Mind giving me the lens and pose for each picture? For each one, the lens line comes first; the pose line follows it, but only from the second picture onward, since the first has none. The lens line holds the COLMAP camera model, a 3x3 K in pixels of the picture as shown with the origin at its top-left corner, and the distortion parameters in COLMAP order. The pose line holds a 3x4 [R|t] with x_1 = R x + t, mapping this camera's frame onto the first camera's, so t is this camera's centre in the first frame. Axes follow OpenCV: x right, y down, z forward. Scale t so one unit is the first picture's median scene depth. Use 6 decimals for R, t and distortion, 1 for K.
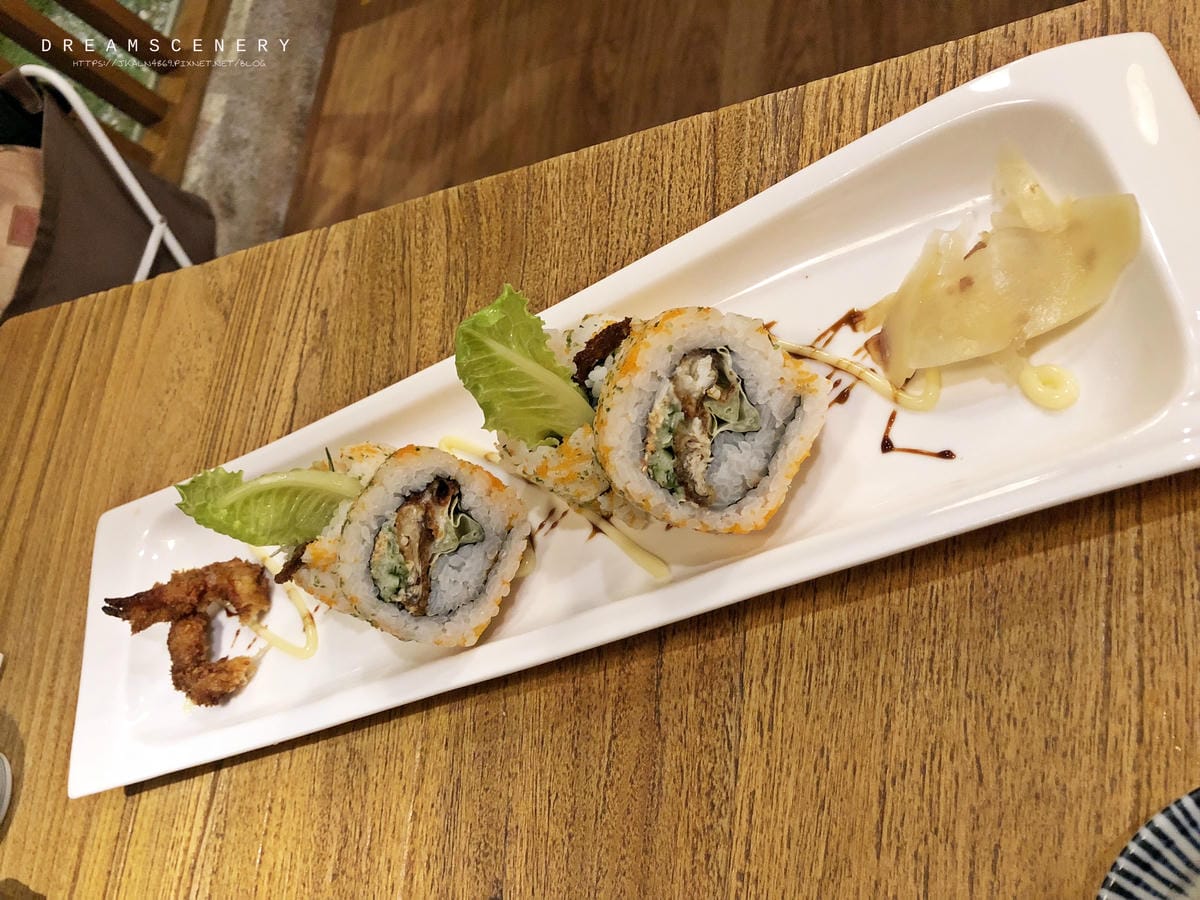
lens RADIAL K [[996.4, 0, 594.6], [0, 996.4, 436.2], [0, 0, 1]] dist [-0.004935, 0.012309]
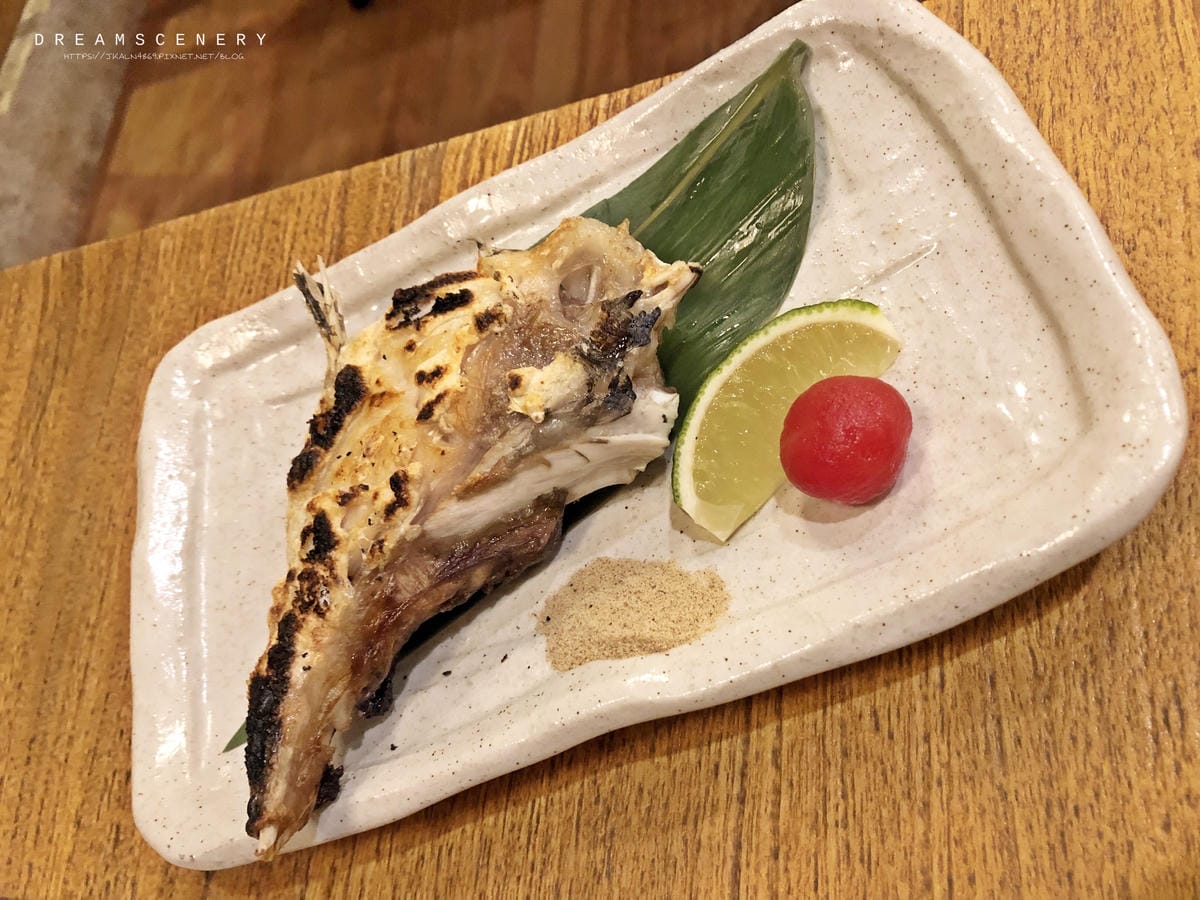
lens RADIAL K [[1010.9, 0, 601.9], [0, 1010.9, 426.7], [0, 0, 1]] dist [-0.061934, 0.086057]
pose [[0.988435, 0.001835, 0.151635, 0.217839], [0.010337, 0.996786, -0.079447, -0.052222], [-0.151293, 0.080095, 0.985239, 0.187326]]
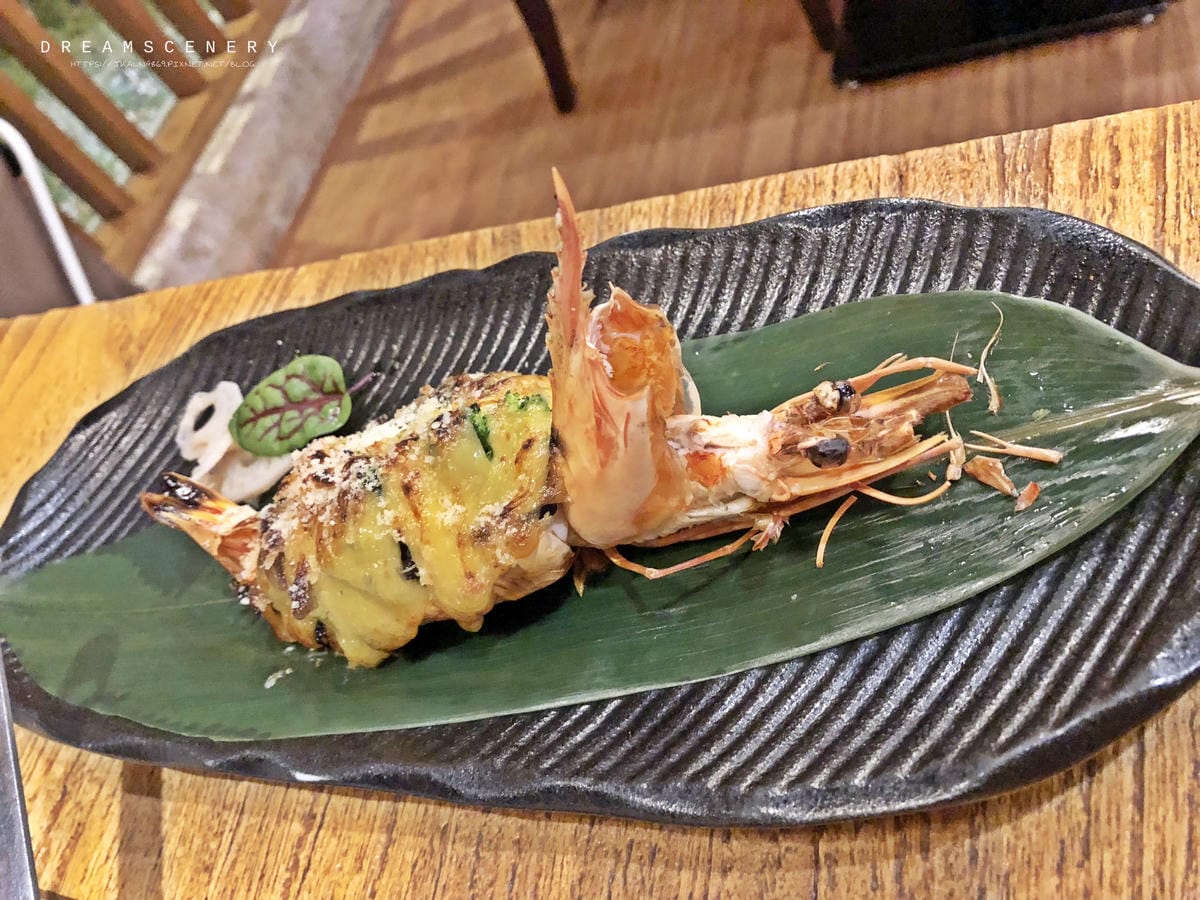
lens RADIAL K [[996.4, 0, 594.6], [0, 996.4, 436.2], [0, 0, 1]] dist [-0.004935, 0.012309]
pose [[0.986754, 0.150376, 0.060860, -0.109307], [-0.136145, 0.971635, -0.193365, 0.028652], [-0.088211, 0.182518, 0.979237, 0.406339]]
